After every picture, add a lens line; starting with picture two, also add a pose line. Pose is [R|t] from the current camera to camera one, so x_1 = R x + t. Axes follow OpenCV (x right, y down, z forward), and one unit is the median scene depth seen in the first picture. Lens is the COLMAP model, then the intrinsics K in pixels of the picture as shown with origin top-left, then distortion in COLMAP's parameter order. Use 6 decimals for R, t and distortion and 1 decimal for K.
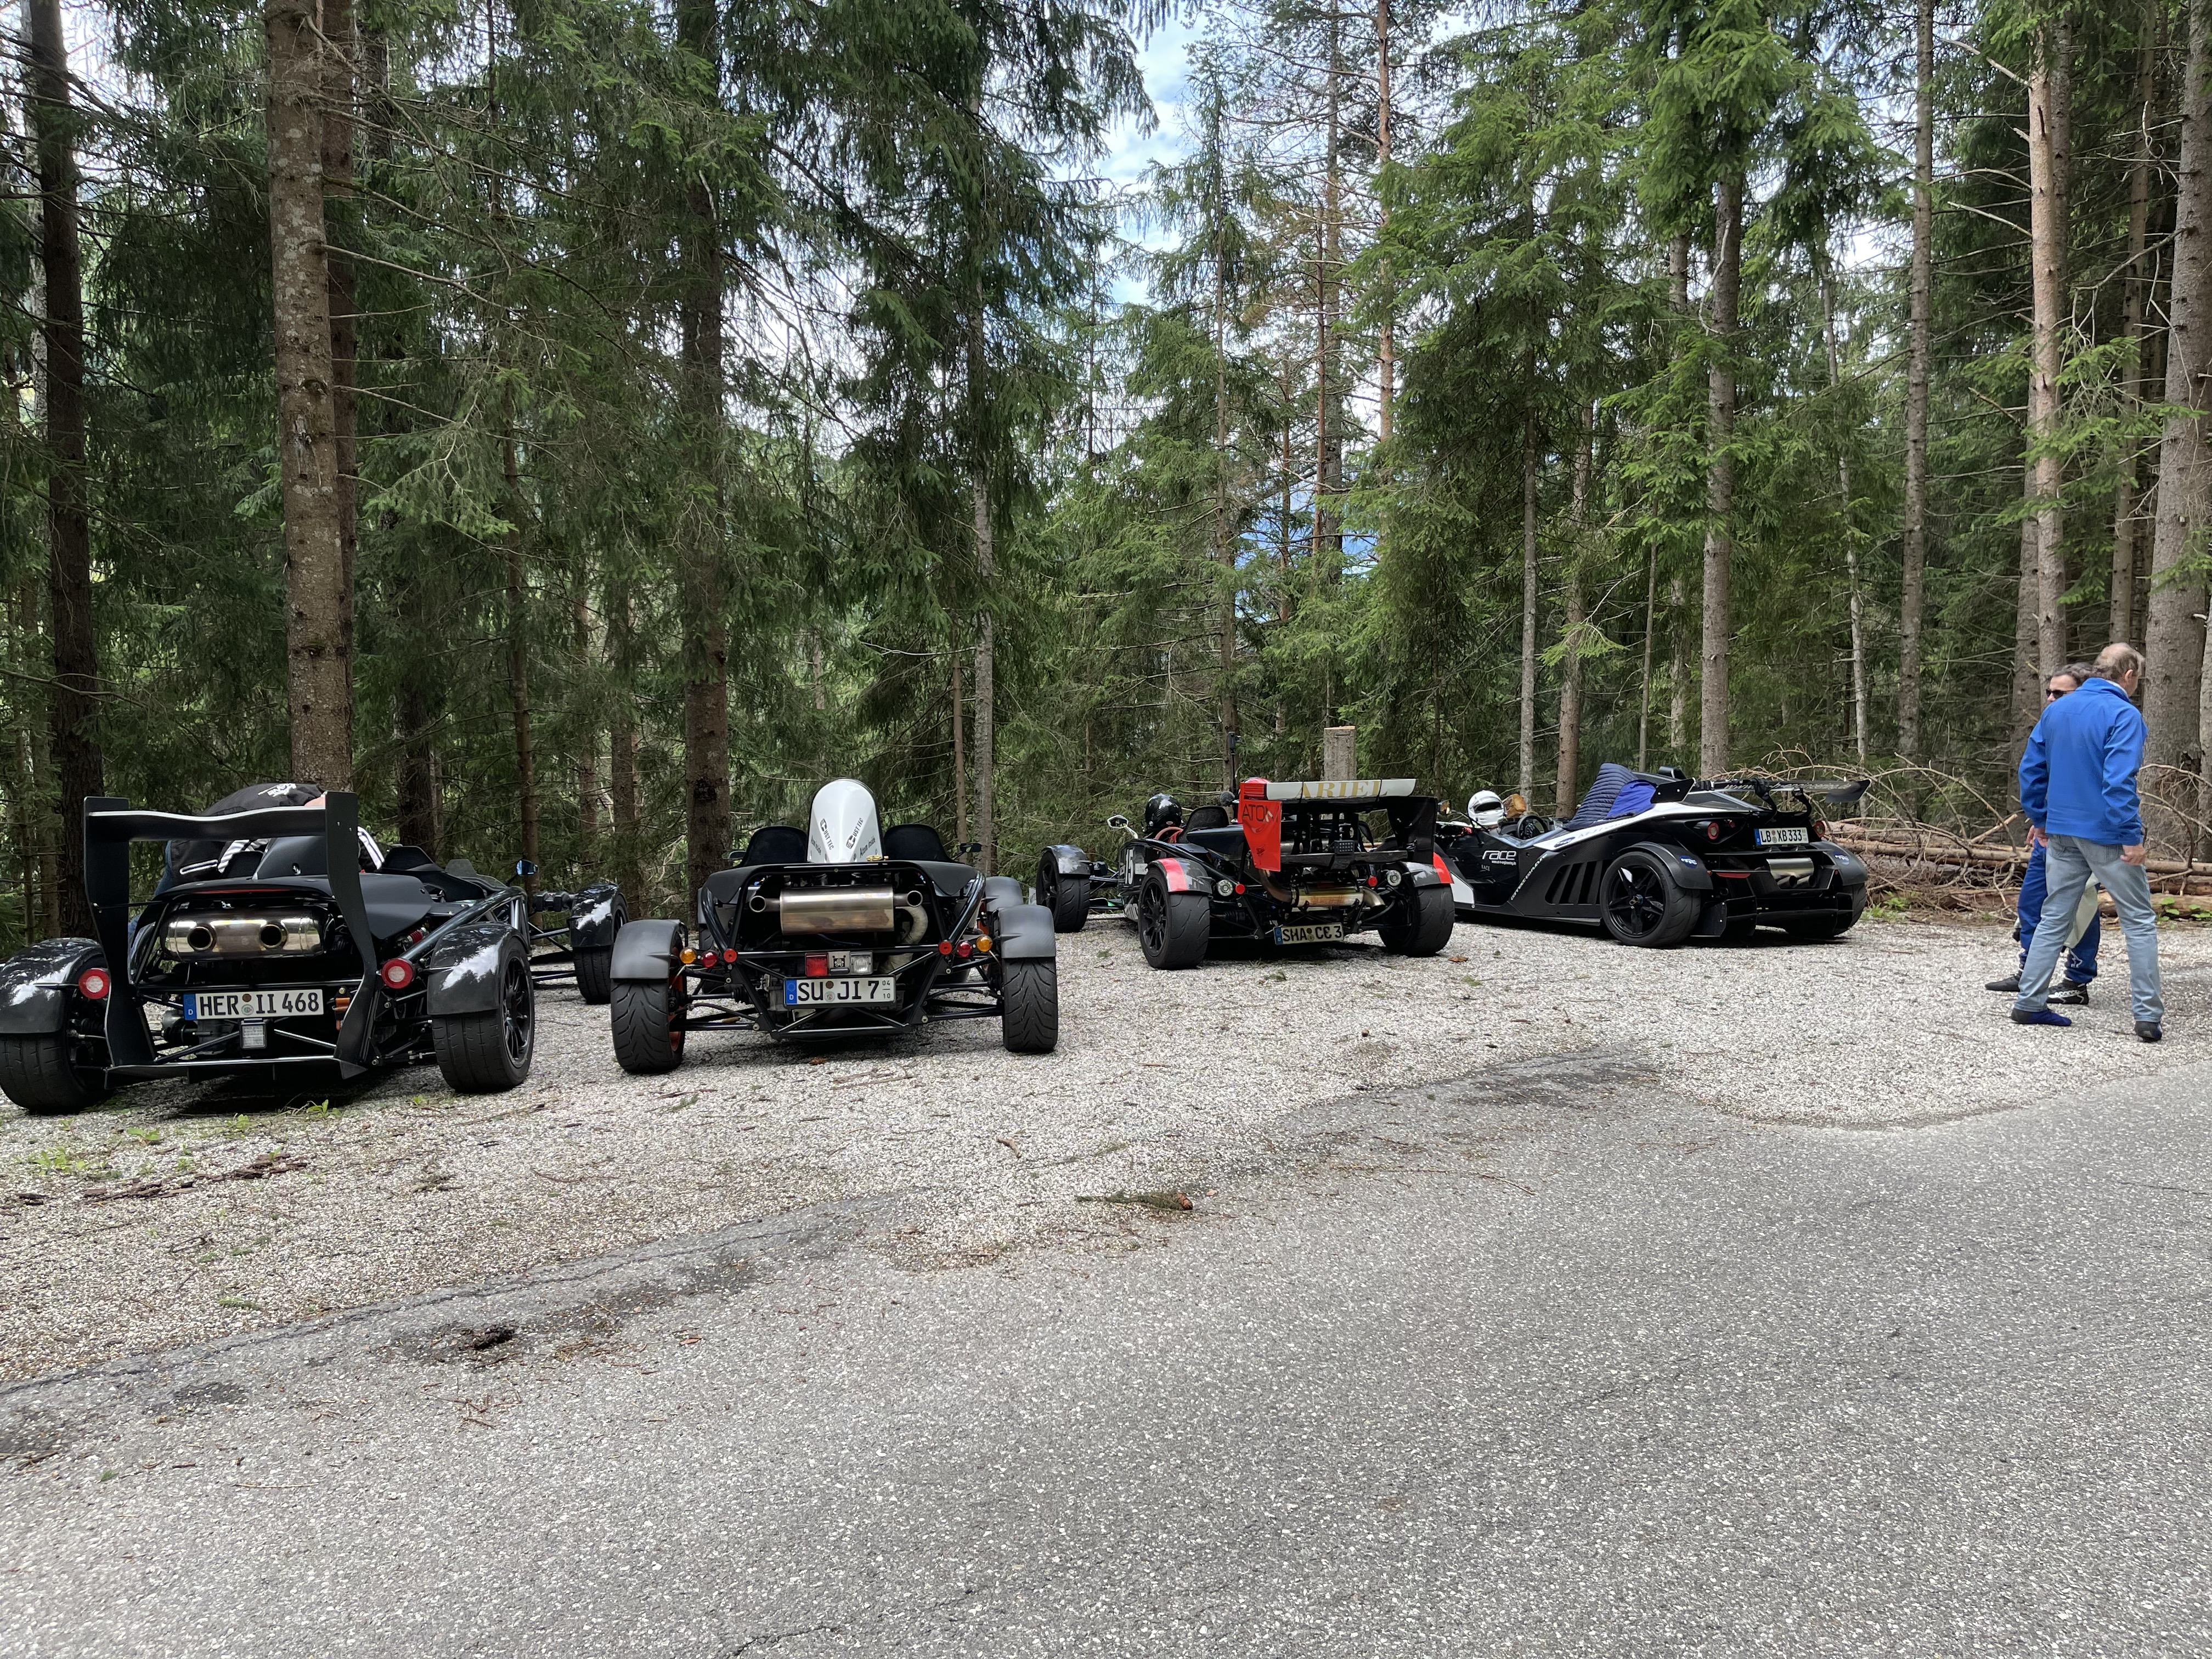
lens RADIAL K [[1670.7, 0, 1097.8], [0, 1670.7, 848.0], [0, 0, 1]] dist [0.079006, -0.103383]
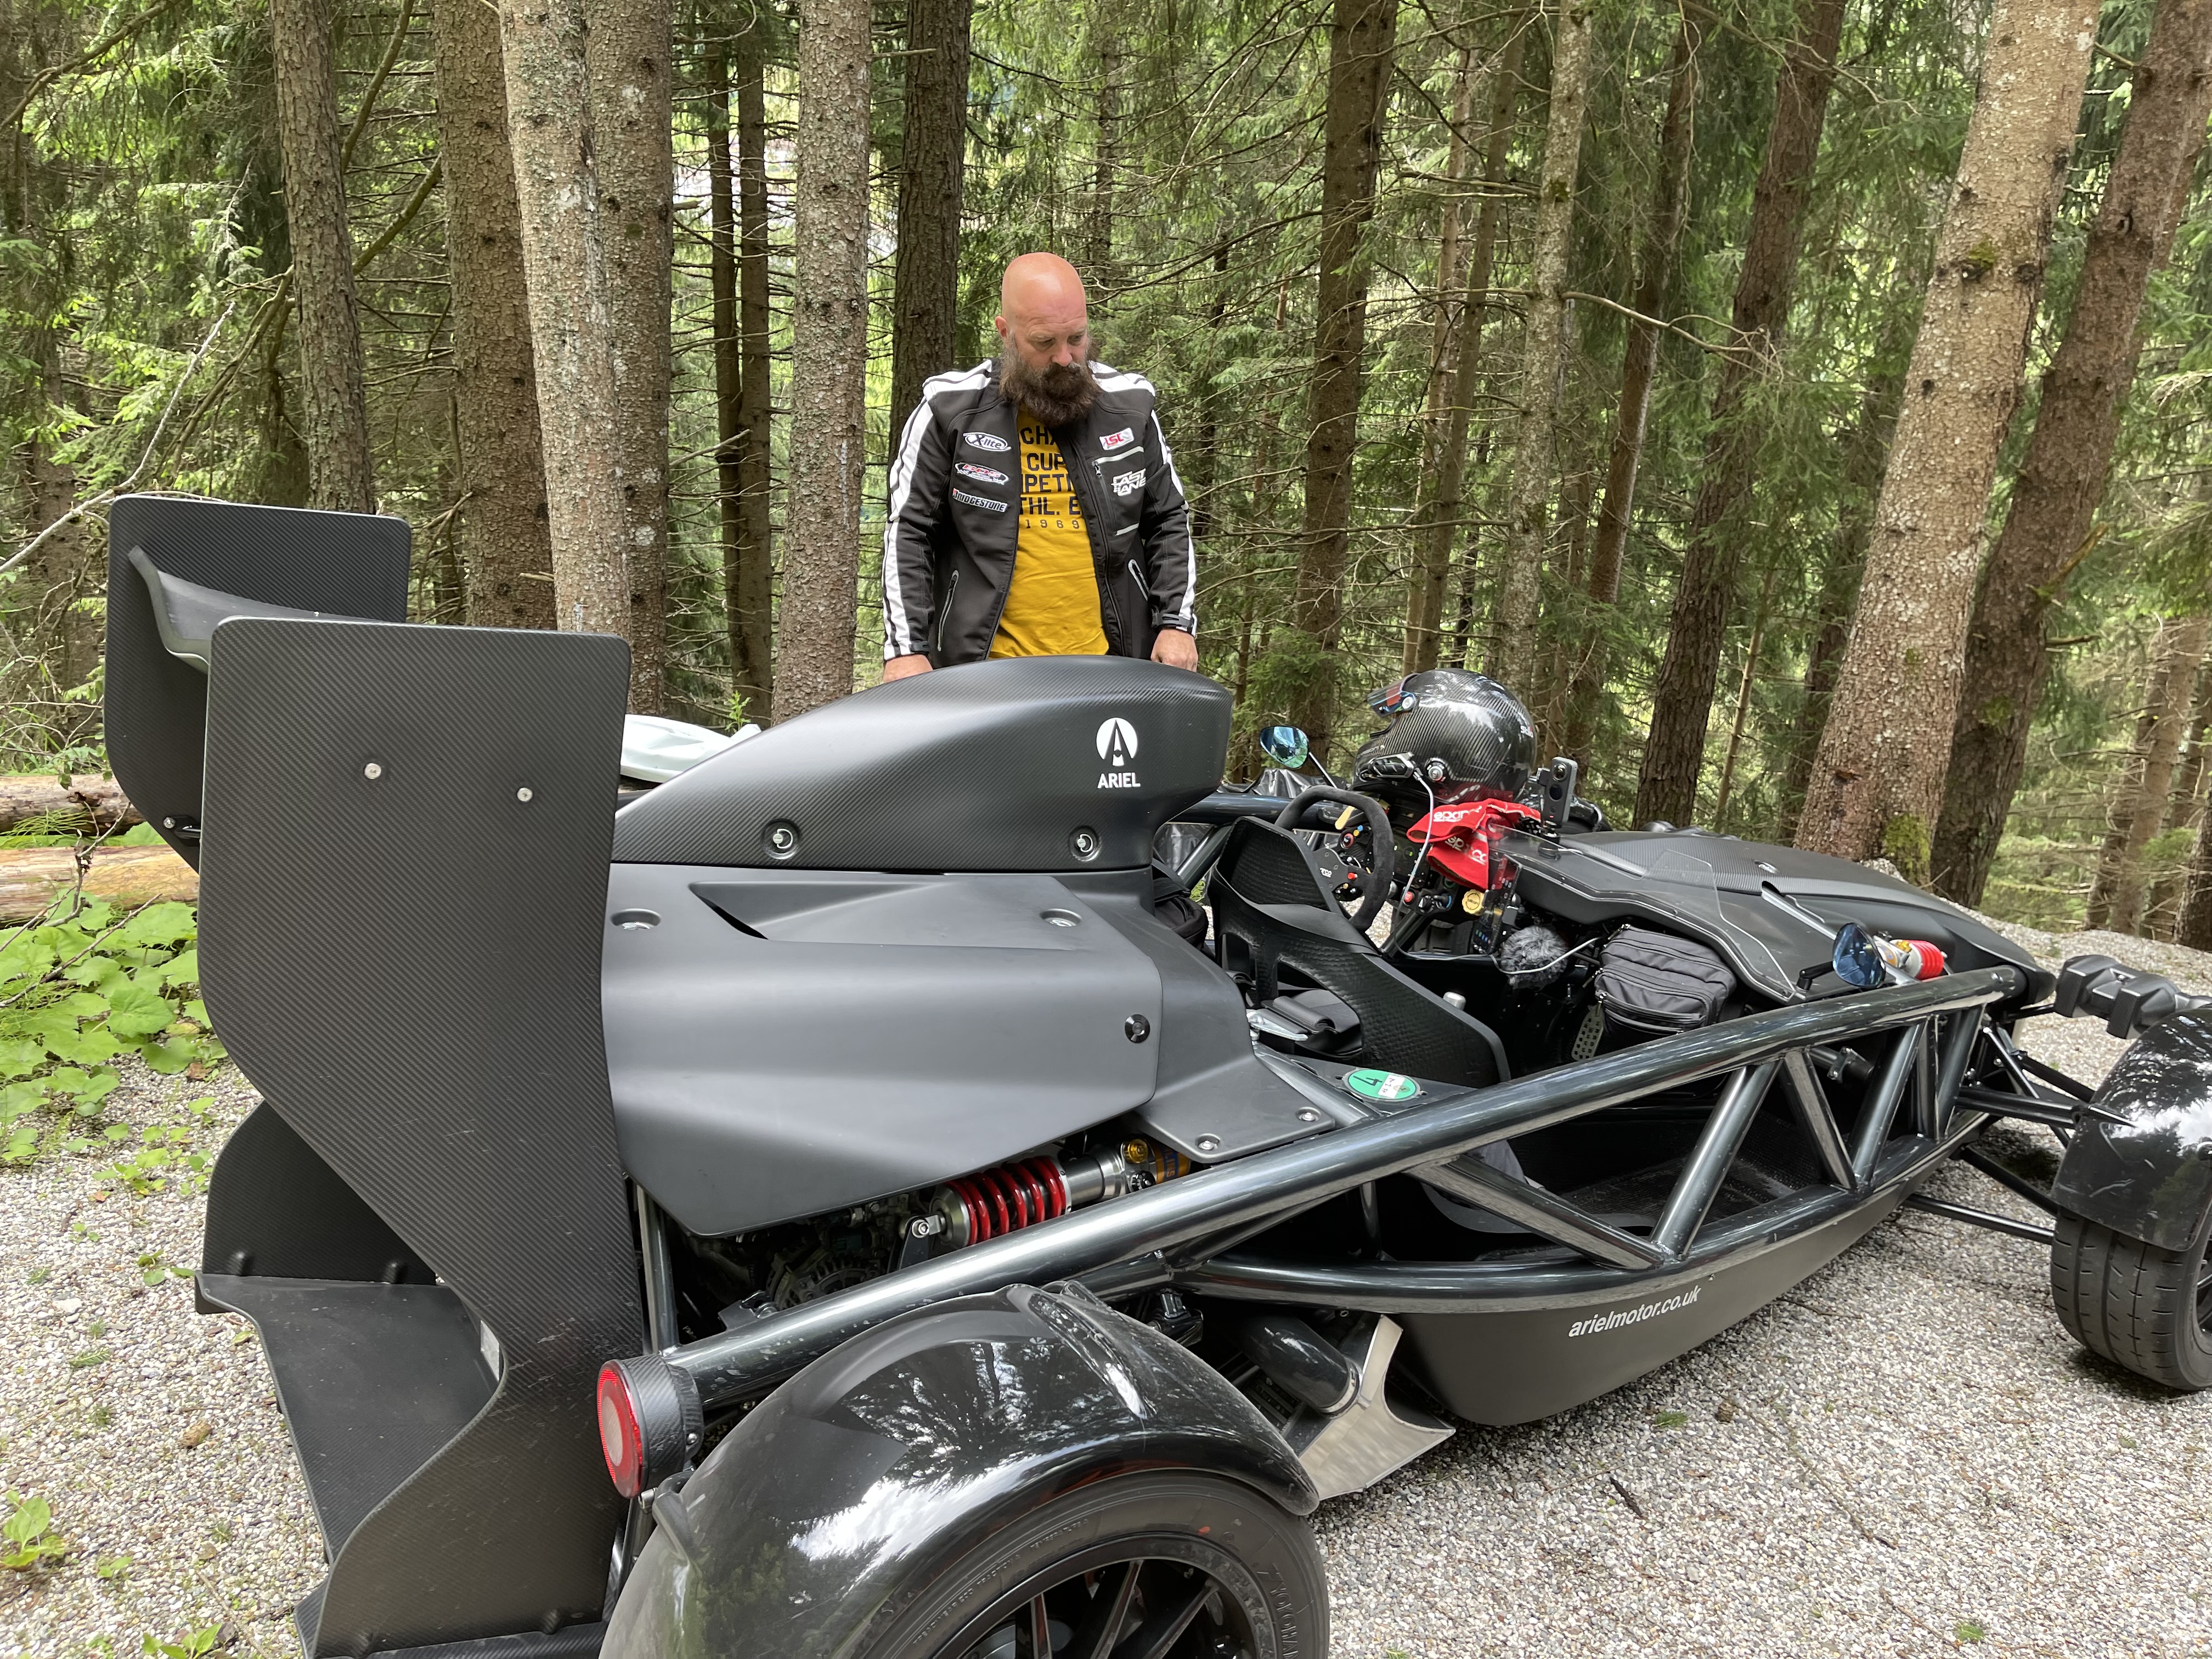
lens RADIAL K [[1670.7, 0, 1102.2], [0, 1670.7, 833.8], [0, 0, 1]] dist [0.079006, -0.103383]
pose [[0.469904, 0.297558, -0.831053, -0.097992], [-0.161127, 0.954568, 0.250675, -0.034927], [0.867887, 0.016112, 0.496500, 0.443179]]
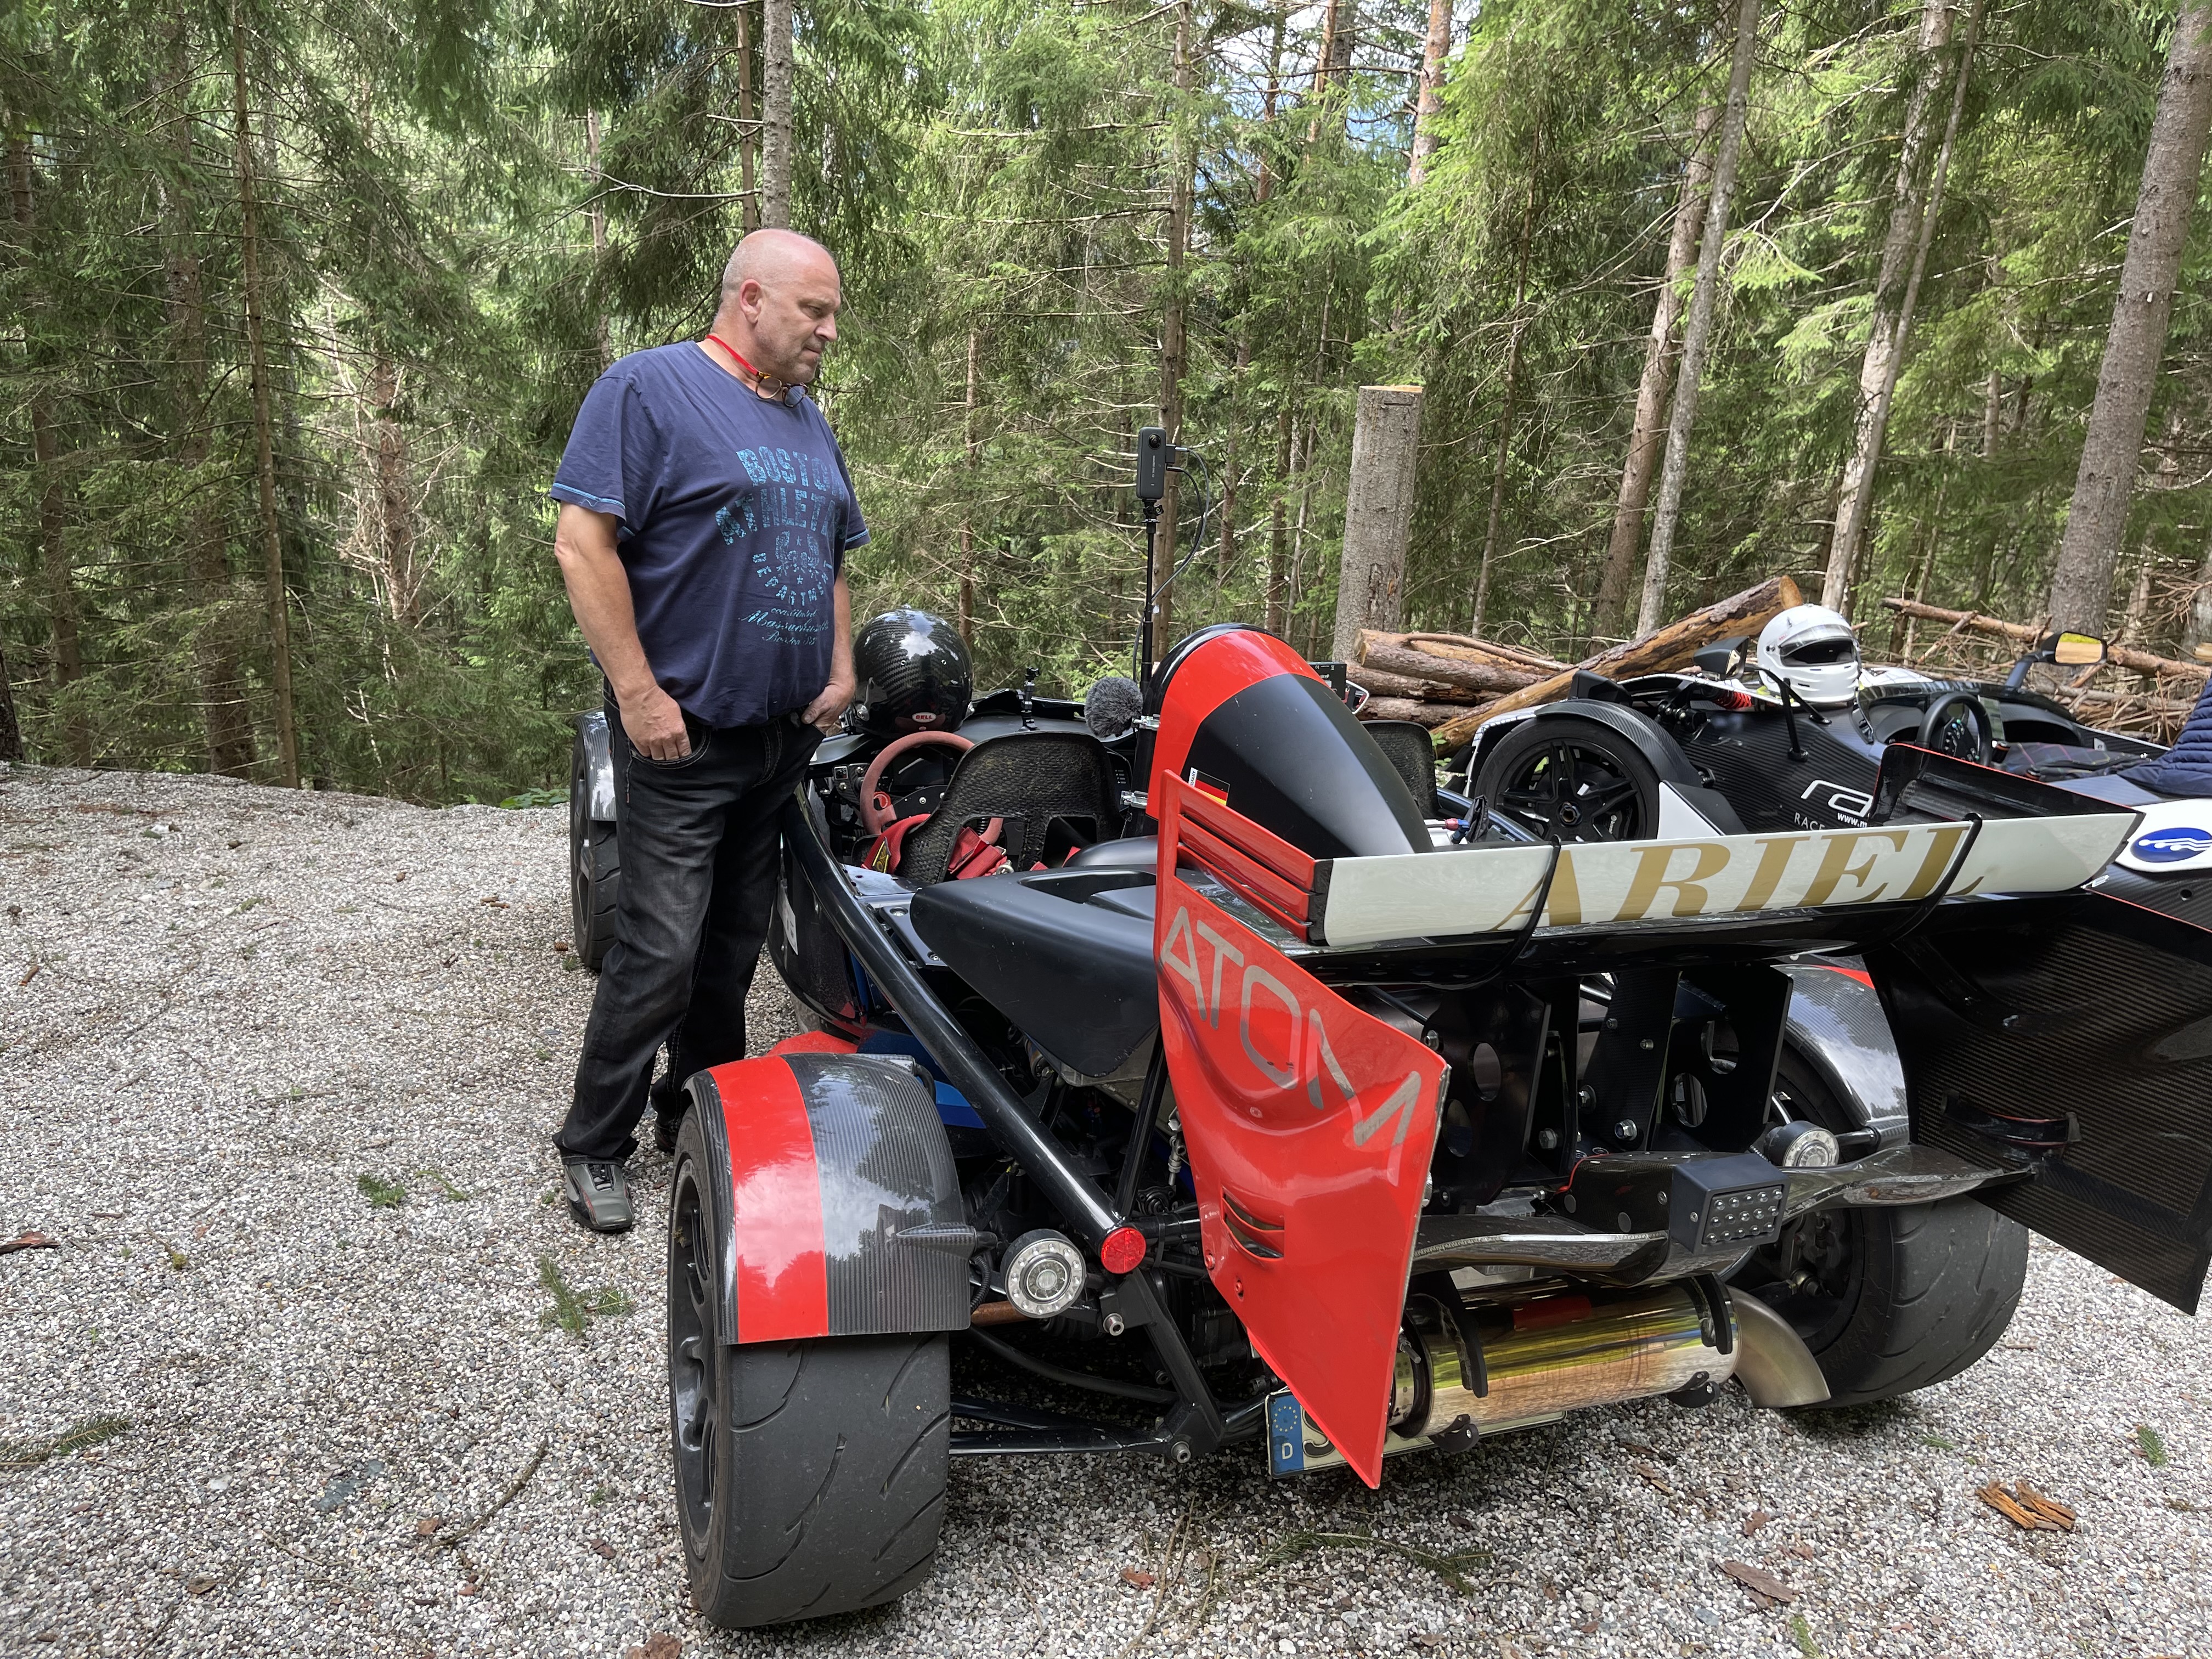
lens RADIAL K [[1670.7, 0, 1105.3], [0, 1670.7, 817.7], [0, 0, 1]] dist [0.079006, -0.103383]
pose [[0.996503, 0.062072, 0.055939, 0.049186], [-0.072100, 0.977107, 0.200160, -0.048461], [-0.042234, -0.203493, 0.978165, 0.581951]]
